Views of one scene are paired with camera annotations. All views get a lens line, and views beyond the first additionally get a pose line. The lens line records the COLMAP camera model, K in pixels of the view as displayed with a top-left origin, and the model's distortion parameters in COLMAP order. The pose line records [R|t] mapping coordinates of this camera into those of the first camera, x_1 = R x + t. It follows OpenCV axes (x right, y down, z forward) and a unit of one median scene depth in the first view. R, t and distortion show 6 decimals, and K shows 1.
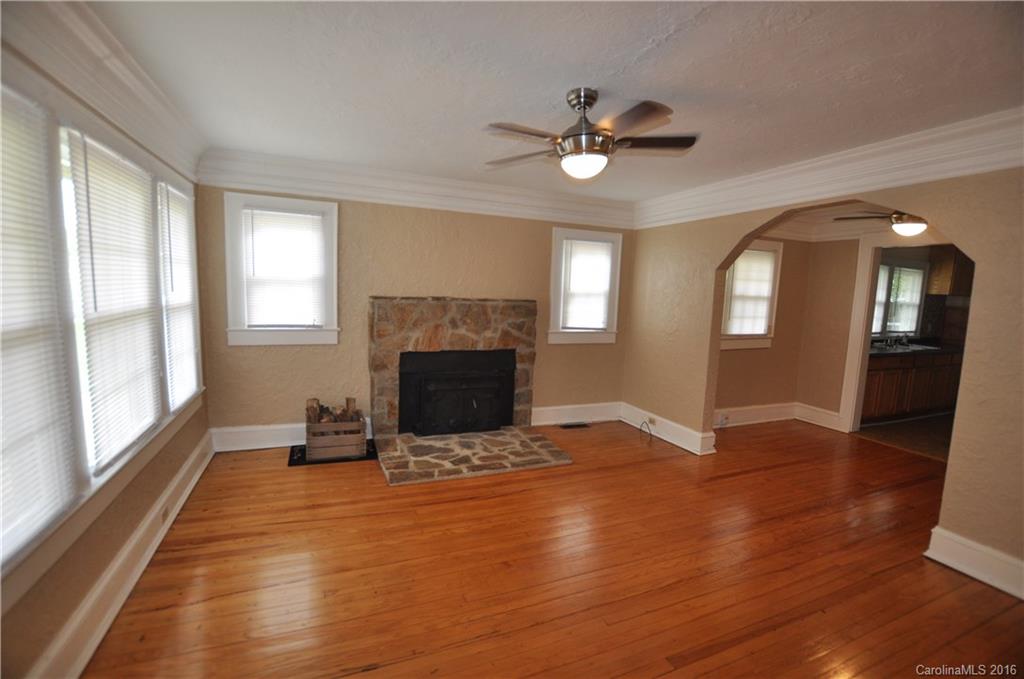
lens RADIAL K [[455.9, 0, 540.9], [0, 455.9, 336.3], [0, 0, 1]] dist [-0.026029, 0.000684]
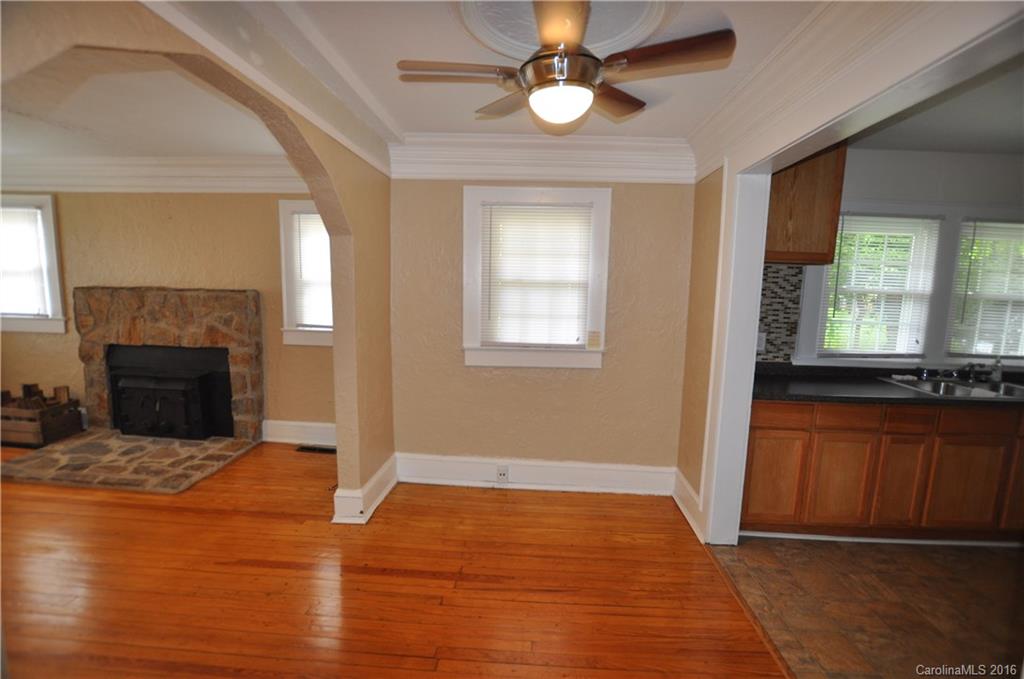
lens RADIAL K [[455.9, 0, 518.7], [0, 455.9, 339.0], [0, 0, 1]] dist [-0.026029, 0.000684]
pose [[0.889977, 0.035564, -0.454616, 0.859253], [-0.041624, 0.999128, -0.003326, -0.008924], [0.454101, 0.021883, 0.890681, 0.528325]]
